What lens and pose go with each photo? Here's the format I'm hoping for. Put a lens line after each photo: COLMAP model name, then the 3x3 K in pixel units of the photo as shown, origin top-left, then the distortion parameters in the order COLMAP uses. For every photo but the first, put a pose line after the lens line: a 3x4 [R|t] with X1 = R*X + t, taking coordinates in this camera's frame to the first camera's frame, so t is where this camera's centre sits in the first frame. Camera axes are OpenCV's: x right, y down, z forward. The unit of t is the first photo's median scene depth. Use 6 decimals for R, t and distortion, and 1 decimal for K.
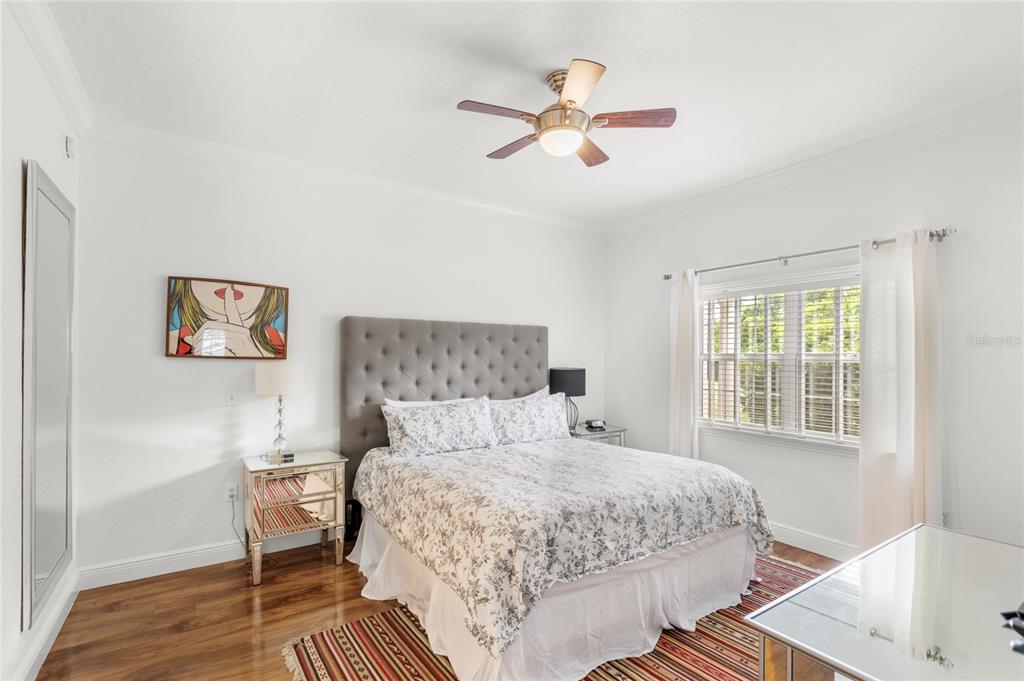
lens RADIAL K [[477.8, 0, 483.6], [0, 477.8, 356.3], [0, 0, 1]] dist [0.007596, 0.000597]
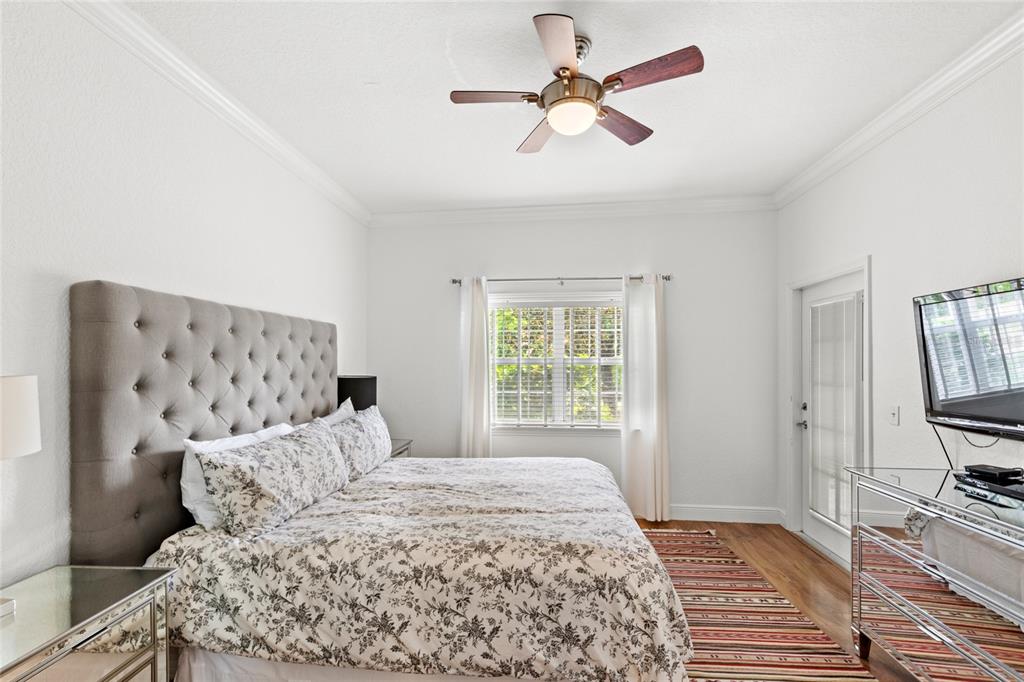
lens RADIAL K [[477.8, 0, 502.5], [0, 477.8, 360.7], [0, 0, 1]] dist [0.007596, 0.000597]
pose [[0.621707, -0.003364, 0.783243, -0.411302], [0.003158, 0.999993, 0.001787, -0.002291], [-0.783244, 0.001362, 0.621713, 0.370765]]
